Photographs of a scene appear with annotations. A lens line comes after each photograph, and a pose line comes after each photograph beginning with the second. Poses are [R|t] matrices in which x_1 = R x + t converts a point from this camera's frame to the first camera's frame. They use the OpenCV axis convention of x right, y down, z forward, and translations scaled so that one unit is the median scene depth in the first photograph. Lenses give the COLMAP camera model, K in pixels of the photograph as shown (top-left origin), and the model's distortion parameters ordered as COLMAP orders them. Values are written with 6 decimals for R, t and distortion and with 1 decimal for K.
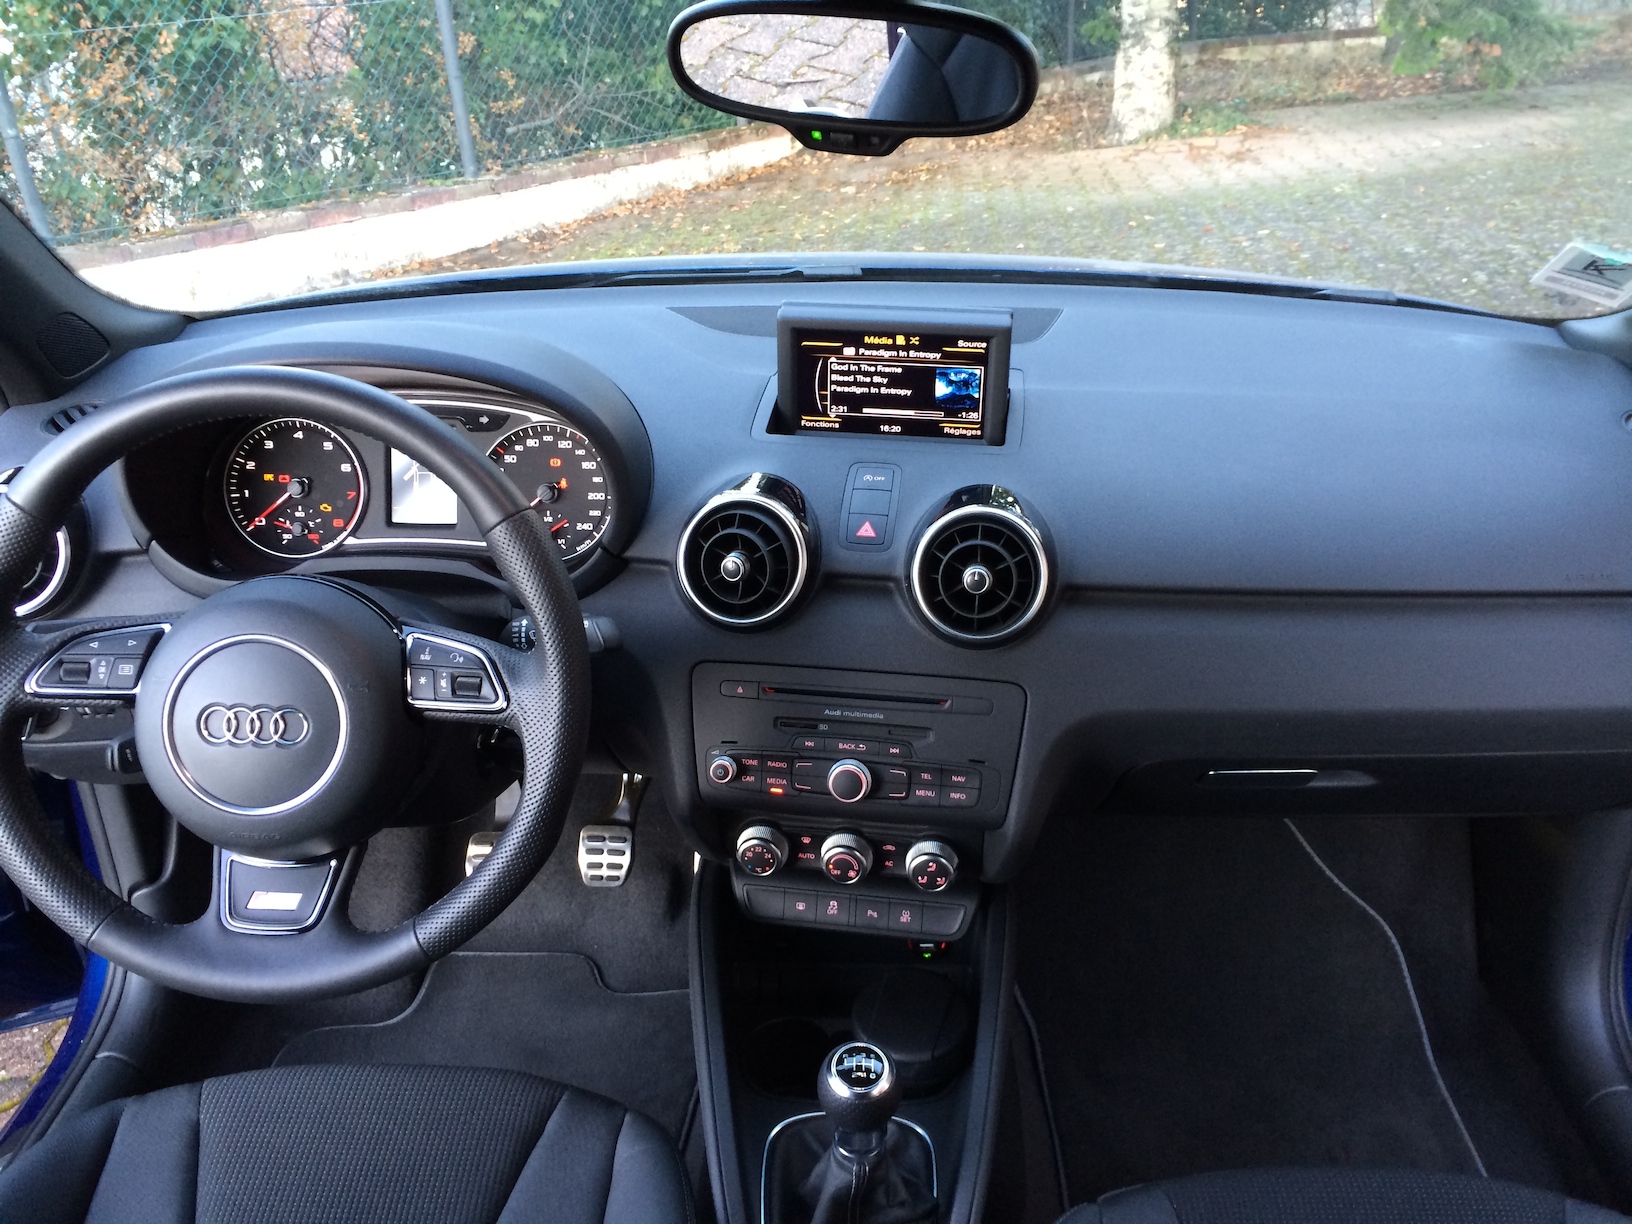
lens RADIAL K [[1350.1, 0, 810.6], [0, 1350.1, 651.4], [0, 0, 1]] dist [0.100054, -0.131853]
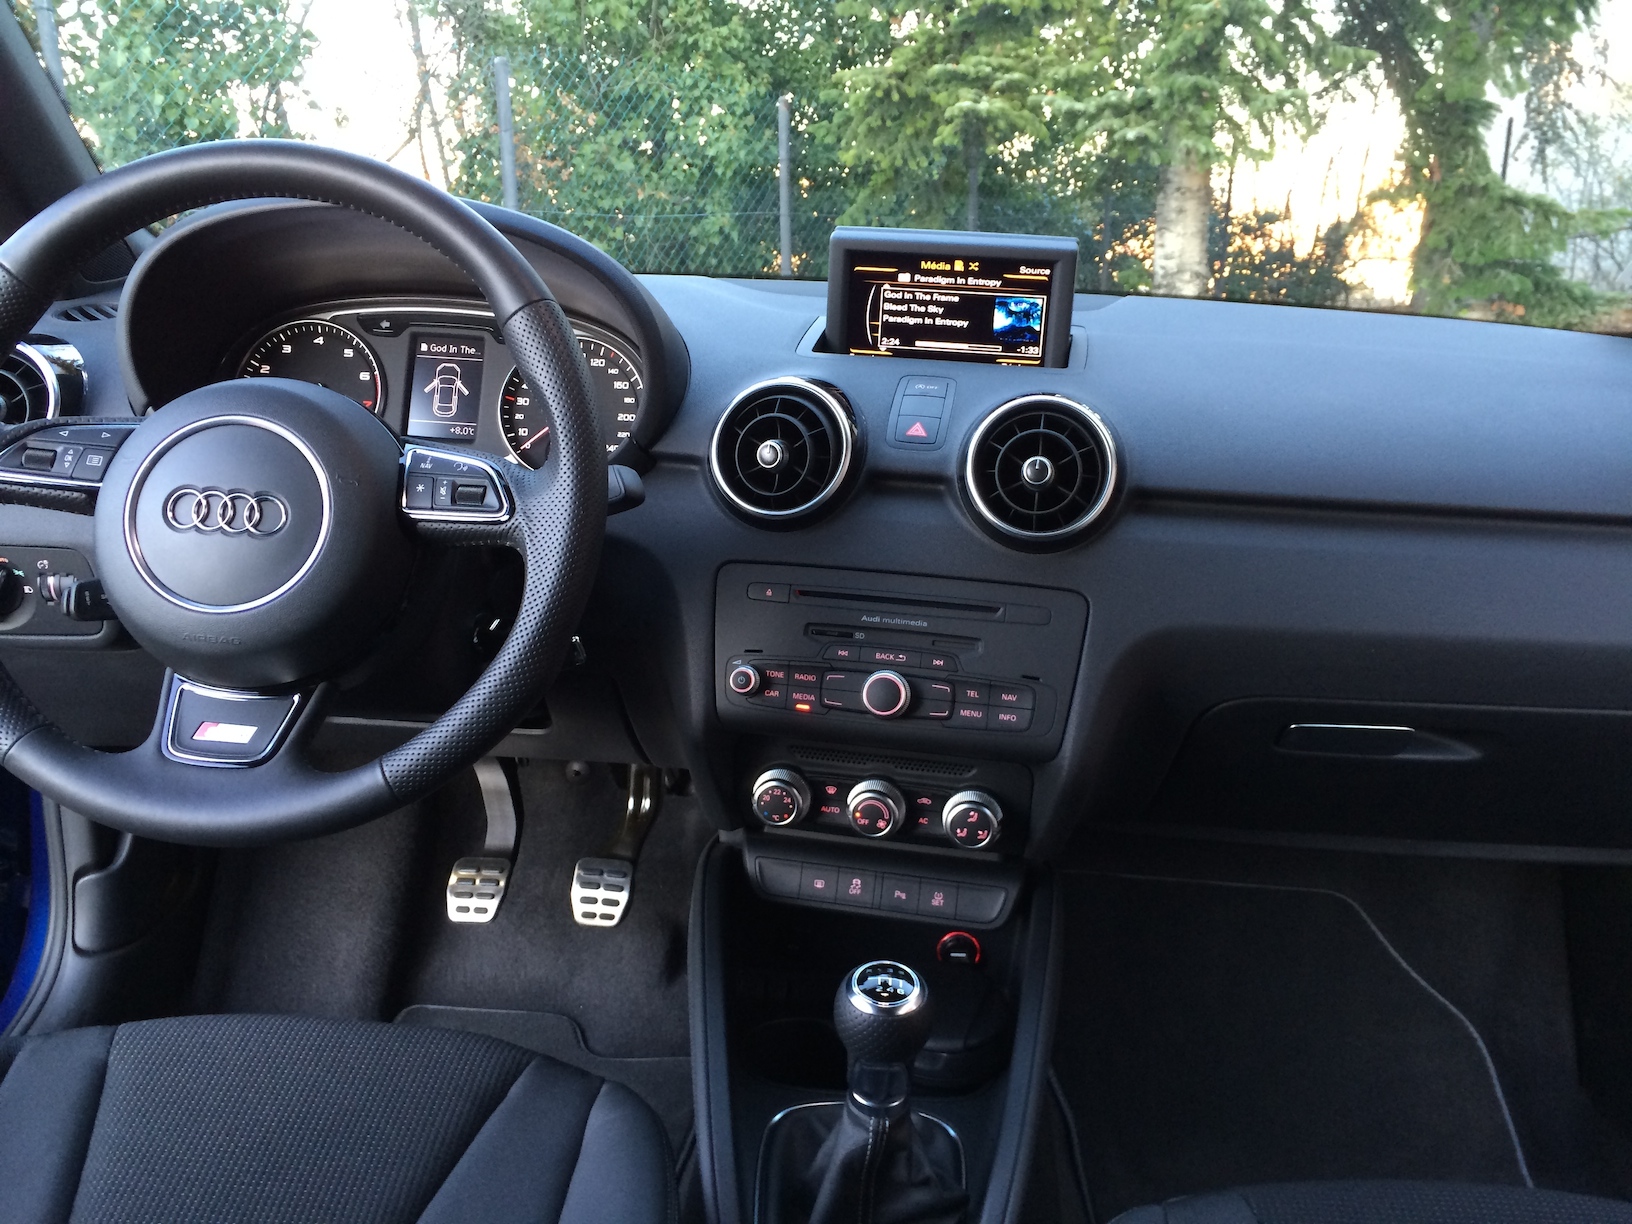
lens RADIAL K [[1376.3, 0, 816.0], [0, 1376.3, 612.0], [0, 0, 1]] dist [0.090602, -0.117368]
pose [[0.998376, 0.054521, -0.016533, -0.004629], [-0.056589, 0.982604, -0.176882, 0.188290], [0.006602, 0.177531, 0.984093, 0.090835]]
